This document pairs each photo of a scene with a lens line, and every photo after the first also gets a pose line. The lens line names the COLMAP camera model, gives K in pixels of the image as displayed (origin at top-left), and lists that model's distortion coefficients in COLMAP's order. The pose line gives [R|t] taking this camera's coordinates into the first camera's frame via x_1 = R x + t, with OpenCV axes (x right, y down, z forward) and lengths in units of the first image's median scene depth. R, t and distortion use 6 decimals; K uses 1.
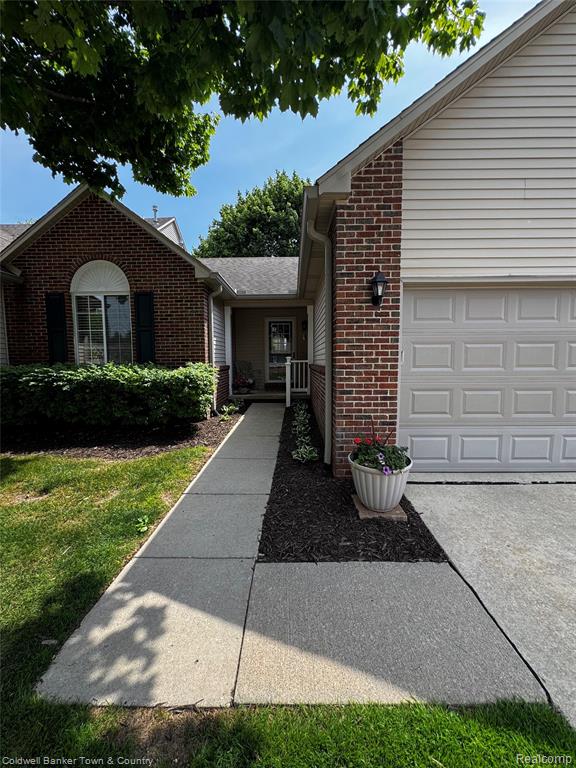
lens RADIAL K [[307.3, 0, 288.0], [0, 307.3, 384.0], [0, 0, 1]] dist [-0.000485, -0.000038]
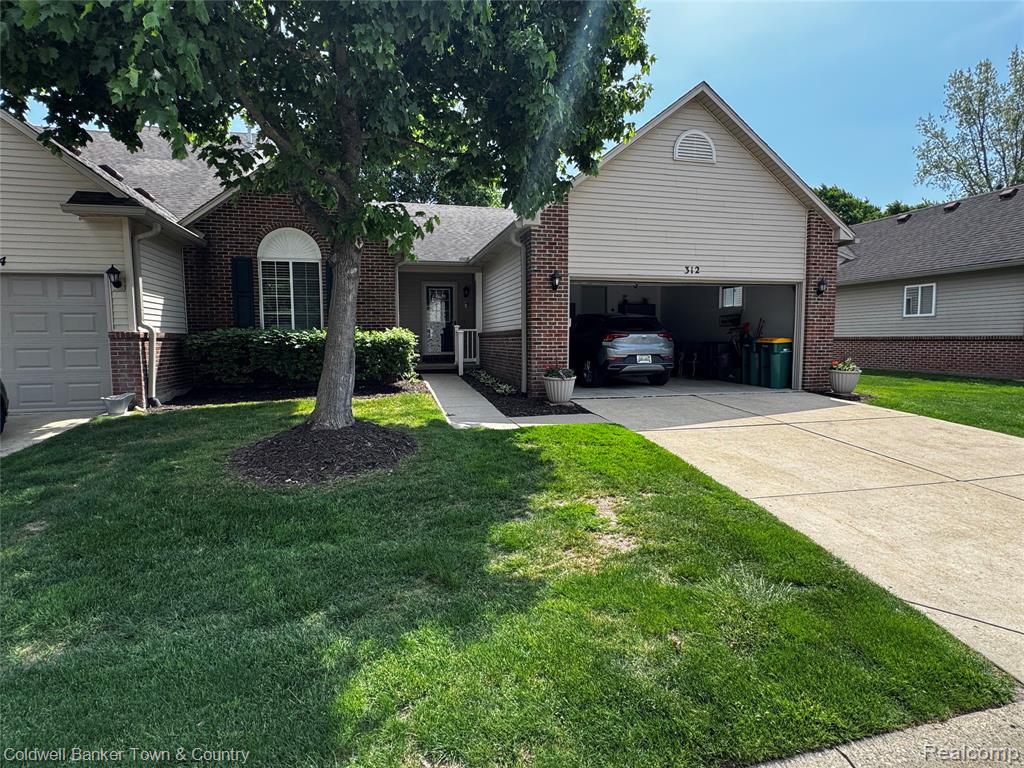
lens RADIAL K [[536.3, 0, 512.0], [0, 536.3, 384.0], [0, 0, 1]] dist [0.000336, 0.000027]
pose [[0.967681, -0.018360, 0.251509, -0.441709], [0.017361, 0.999830, 0.006188, 0.149882], [-0.251580, -0.001622, 0.967835, -1.143866]]
